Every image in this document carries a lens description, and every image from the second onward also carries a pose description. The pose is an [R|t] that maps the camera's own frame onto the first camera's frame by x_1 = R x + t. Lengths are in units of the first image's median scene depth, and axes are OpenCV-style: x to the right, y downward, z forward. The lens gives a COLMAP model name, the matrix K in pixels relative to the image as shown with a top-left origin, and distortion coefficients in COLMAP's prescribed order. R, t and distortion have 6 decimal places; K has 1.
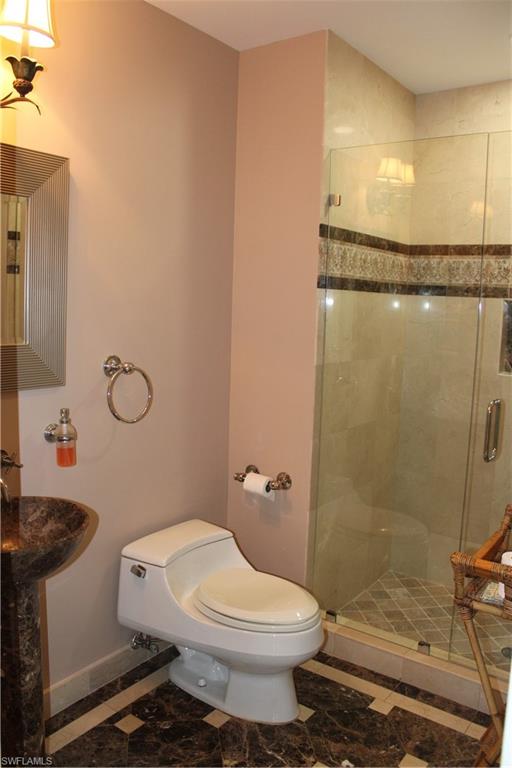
lens RADIAL K [[634.0, 0, 262.1], [0, 634.0, 388.8], [0, 0, 1]] dist [-0.163246, 0.139045]
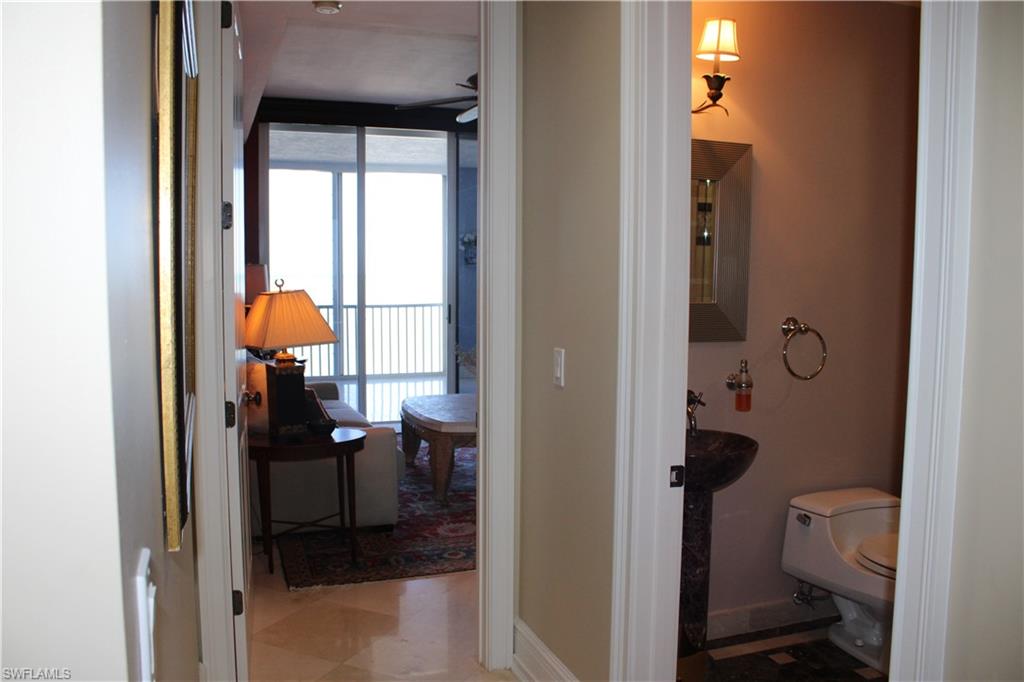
lens RADIAL K [[845.3, 0, 514.7], [0, 845.3, 341.2], [0, 0, 1]] dist [-0.163246, 0.139045]
pose [[0.829279, 0.020356, -0.558464, 0.184624], [-0.055274, 0.997424, -0.045722, 0.086314], [0.556095, 0.068785, 0.828267, -0.494428]]
